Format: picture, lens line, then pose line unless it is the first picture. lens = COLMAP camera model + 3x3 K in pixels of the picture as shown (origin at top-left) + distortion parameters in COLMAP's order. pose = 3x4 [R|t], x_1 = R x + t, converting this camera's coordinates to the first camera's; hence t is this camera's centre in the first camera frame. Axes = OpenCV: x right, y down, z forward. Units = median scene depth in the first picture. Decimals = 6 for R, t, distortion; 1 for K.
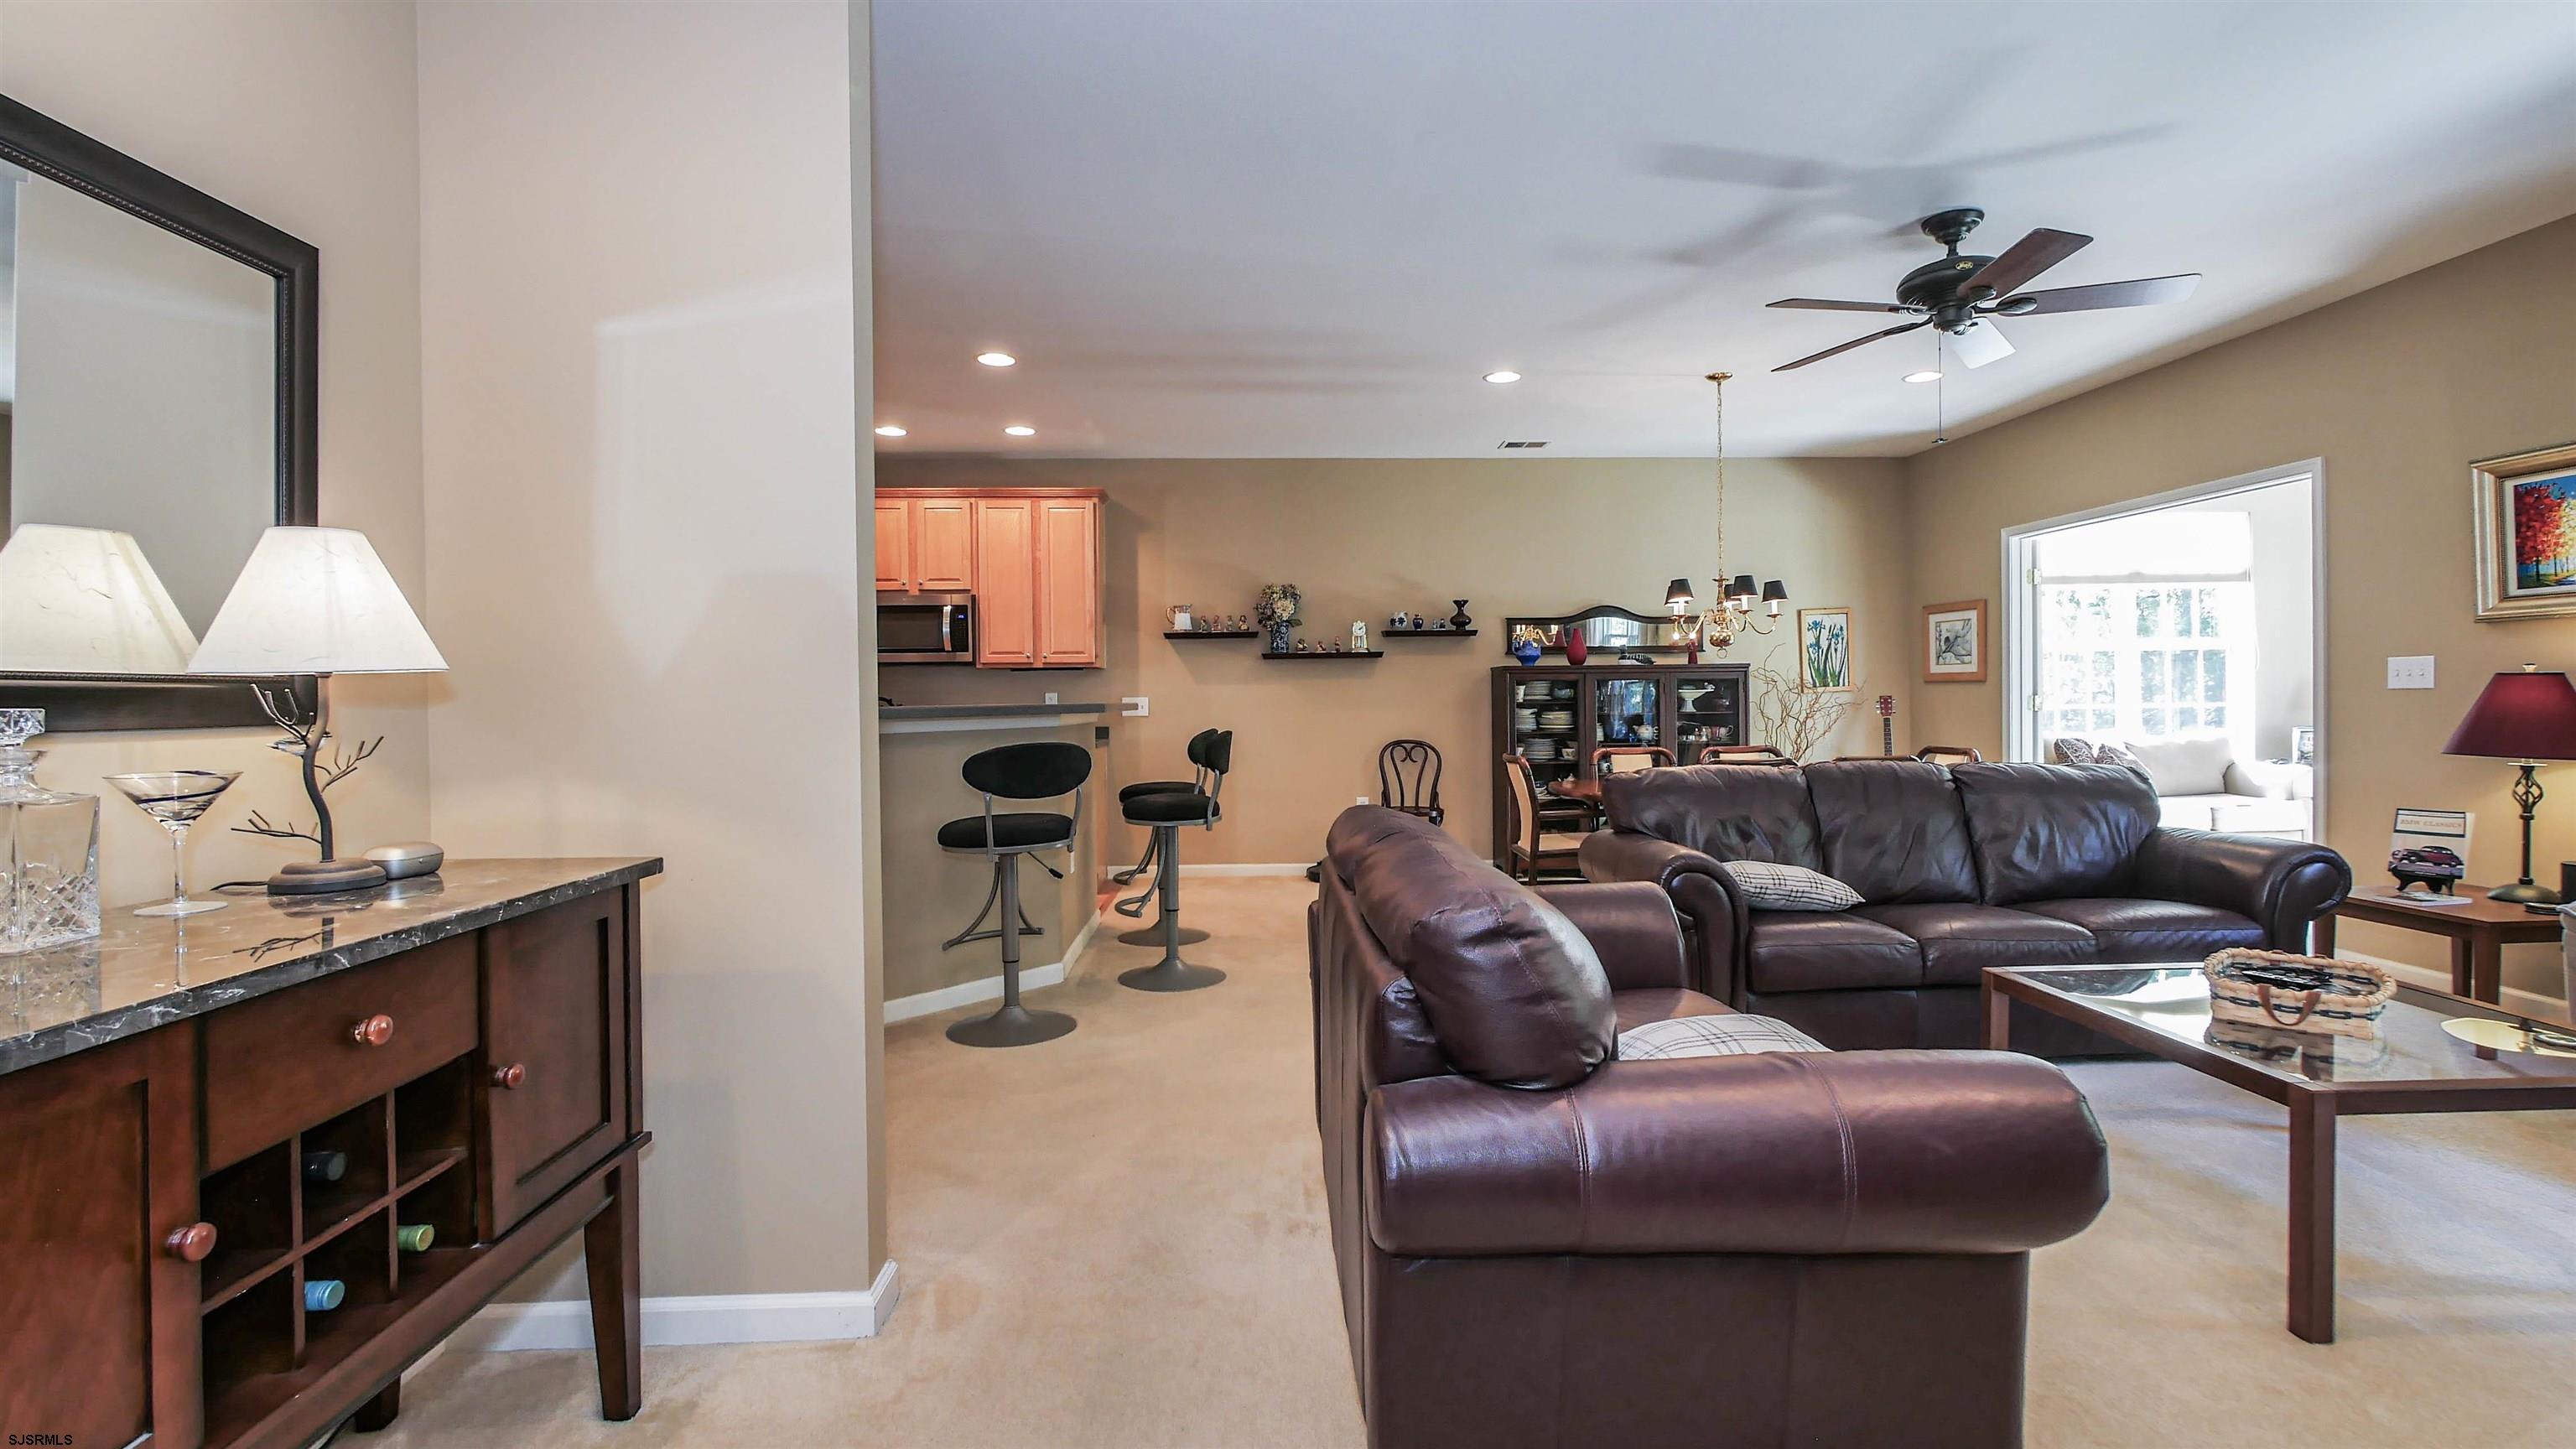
lens RADIAL K [[1126.5, 0, 1287.3], [0, 1126.5, 709.0], [0, 0, 1]] dist [-0.000598, -0.000284]
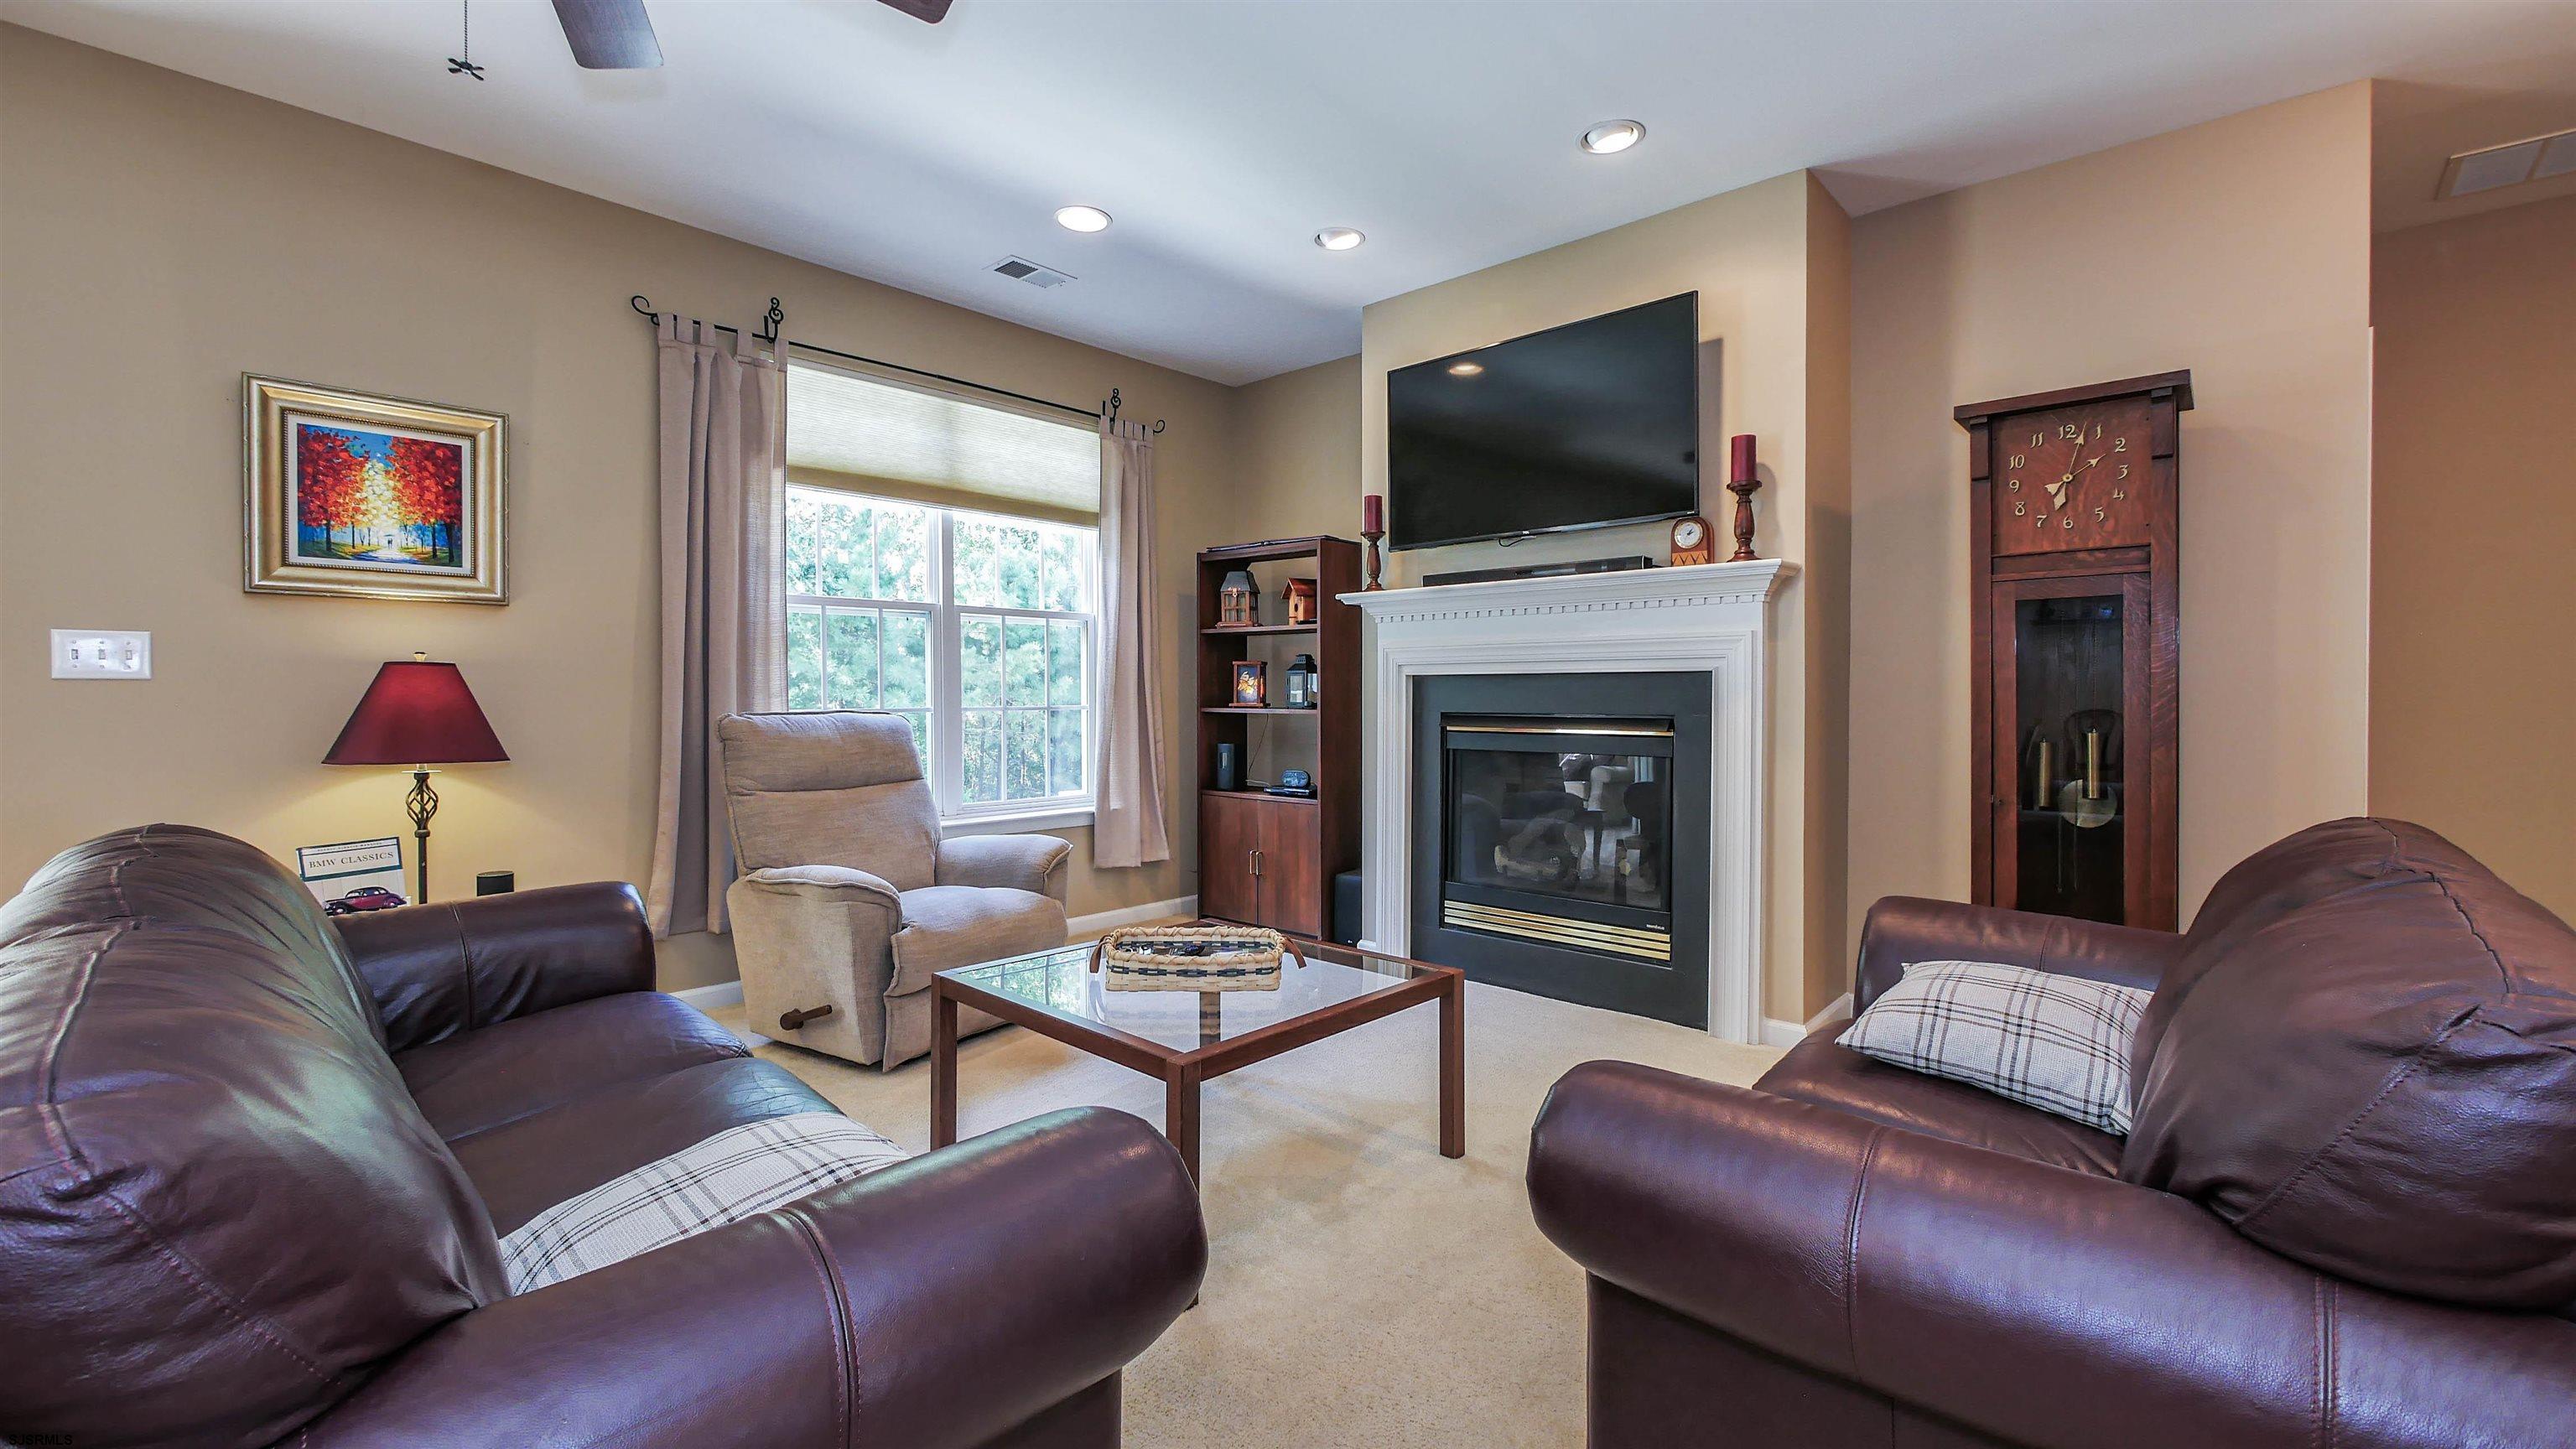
lens RADIAL K [[1077.1, 0, 1283.9], [0, 1077.1, 702.7], [0, 0, 1]] dist [-0.001486, -0.000232]
pose [[-0.707243, 0.006211, 0.706944, 0.041086], [0.013767, 0.999893, 0.004988, 0.001351], [-0.706837, 0.013260, -0.707252, 0.593084]]
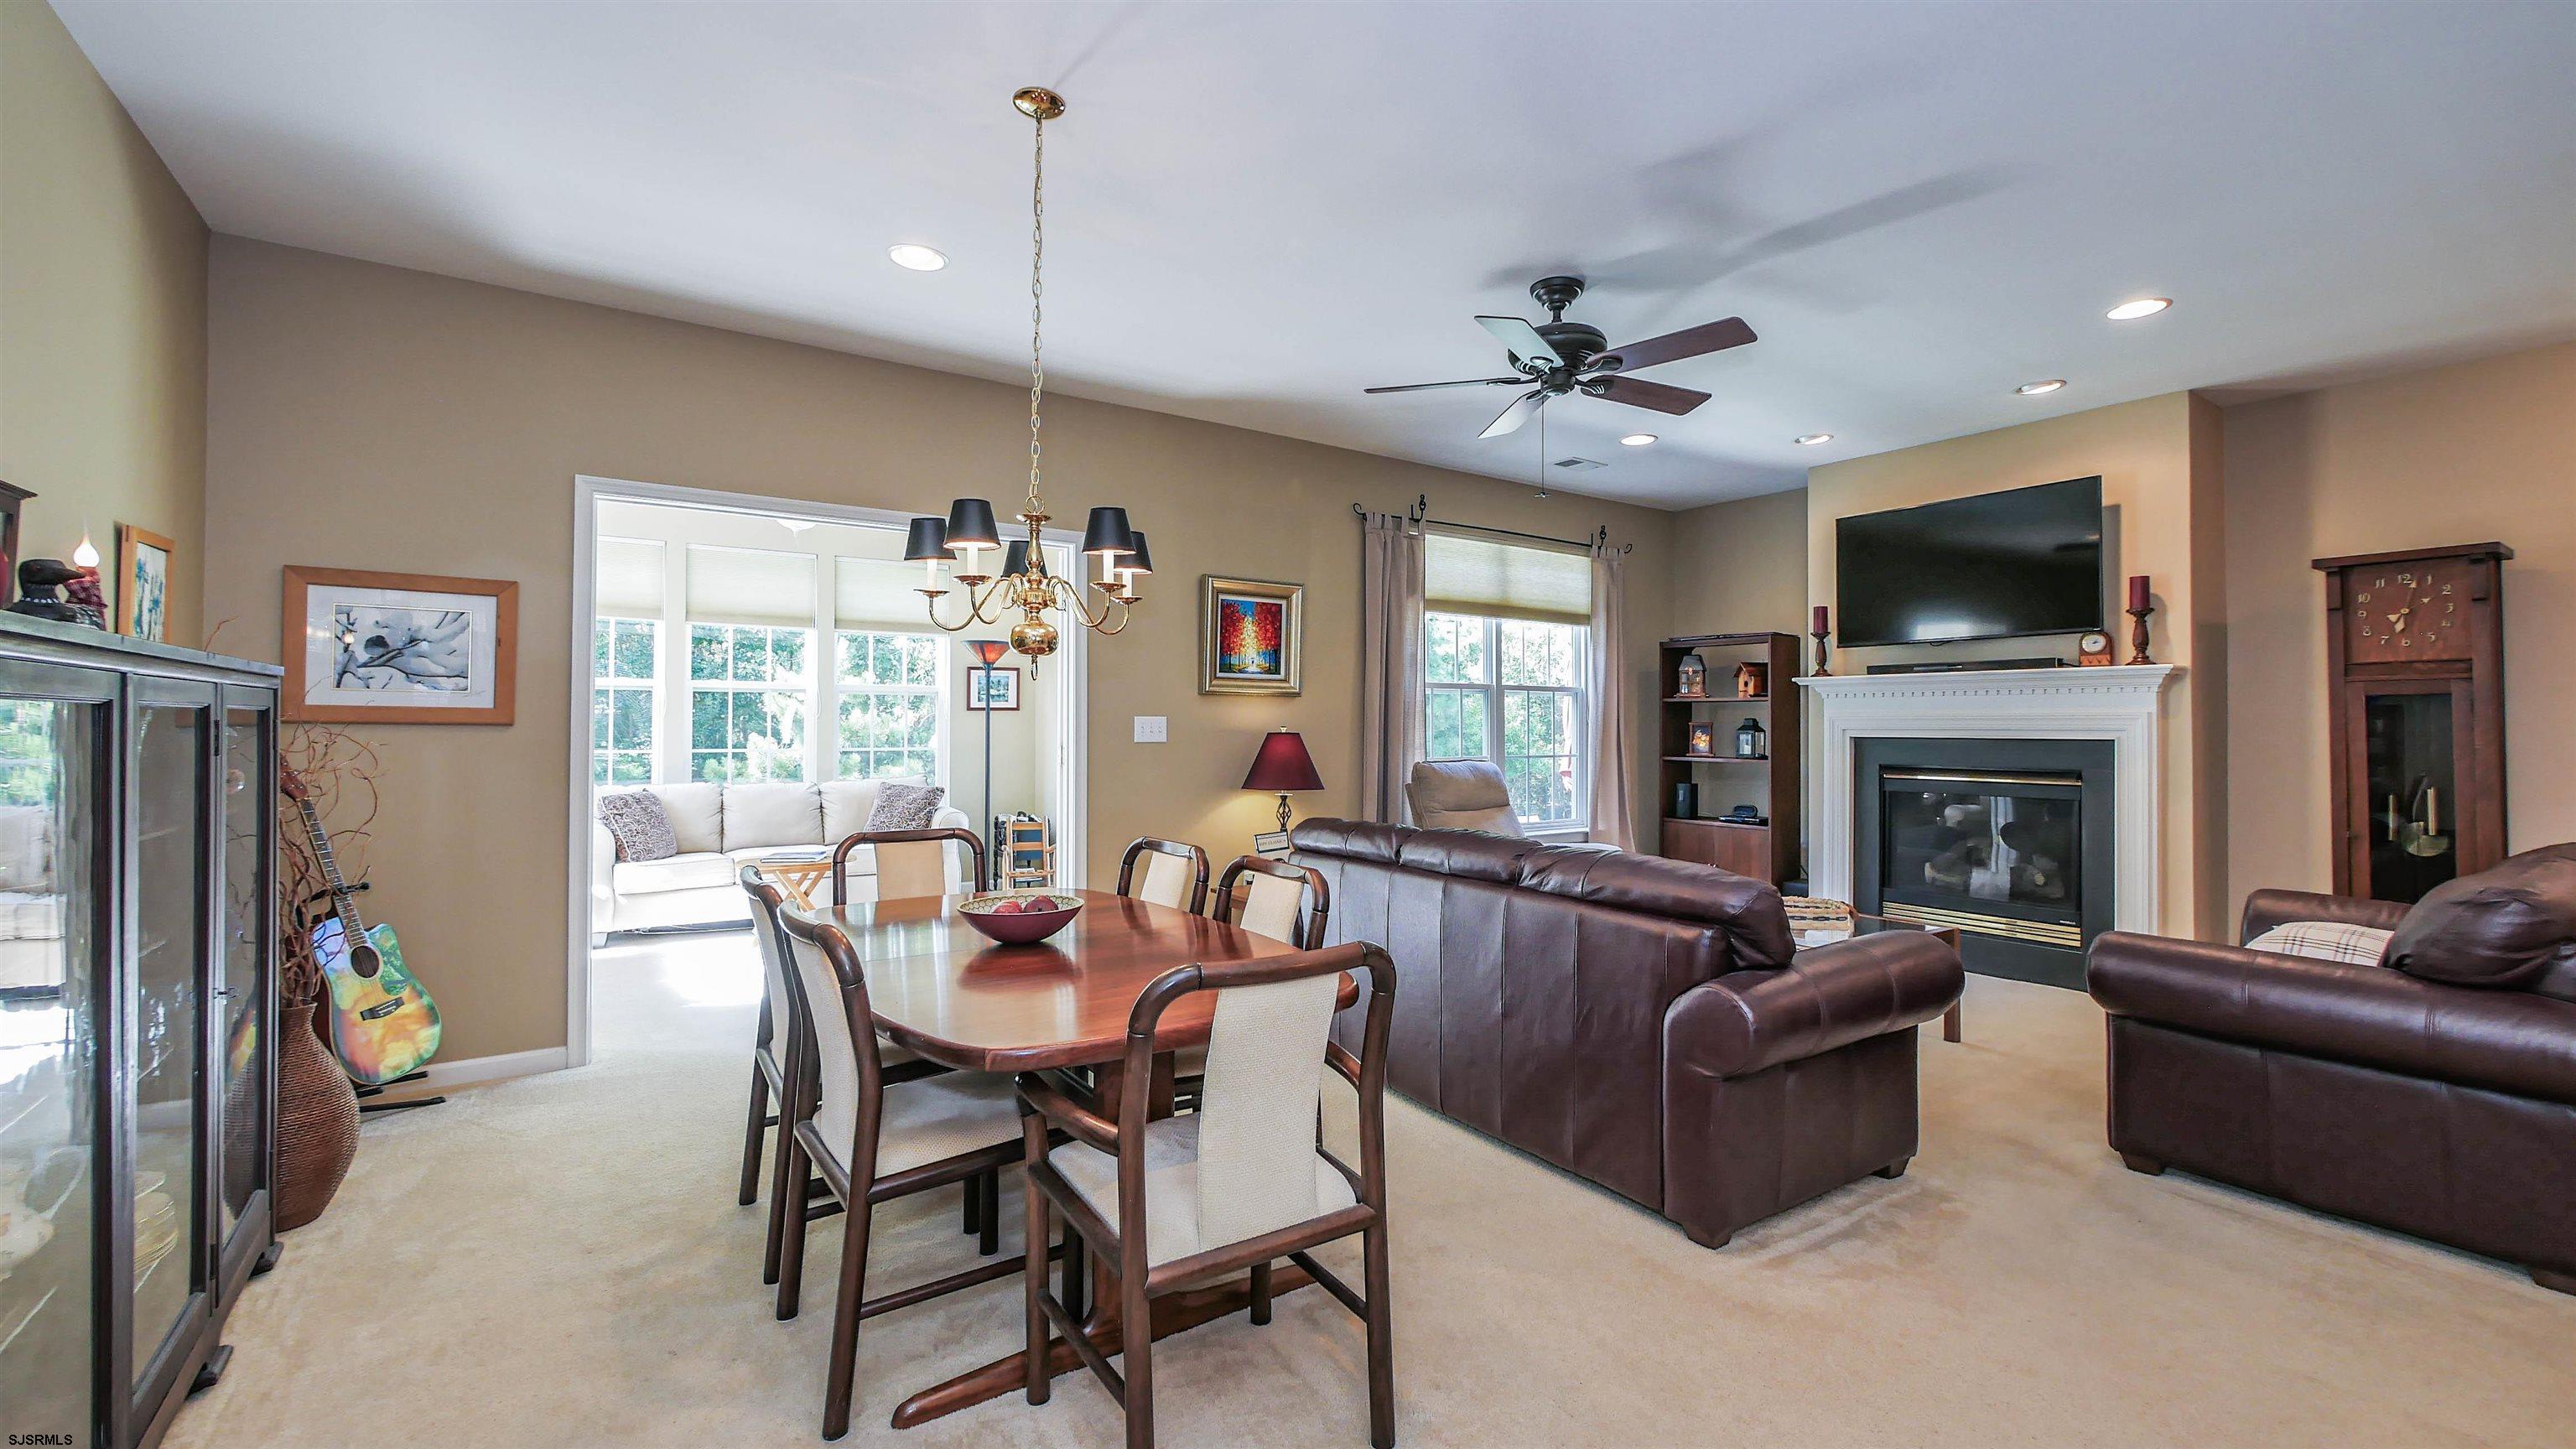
lens RADIAL K [[1060.7, 0, 1295.6], [0, 1060.7, 712.7], [0, 0, 1]] dist [-0.004389, 0.000057]
pose [[-0.529877, 0.020628, 0.847824, -0.050101], [0.007587, 0.999779, -0.019583, -0.016288], [-0.848041, -0.003945, -0.529916, 0.921294]]
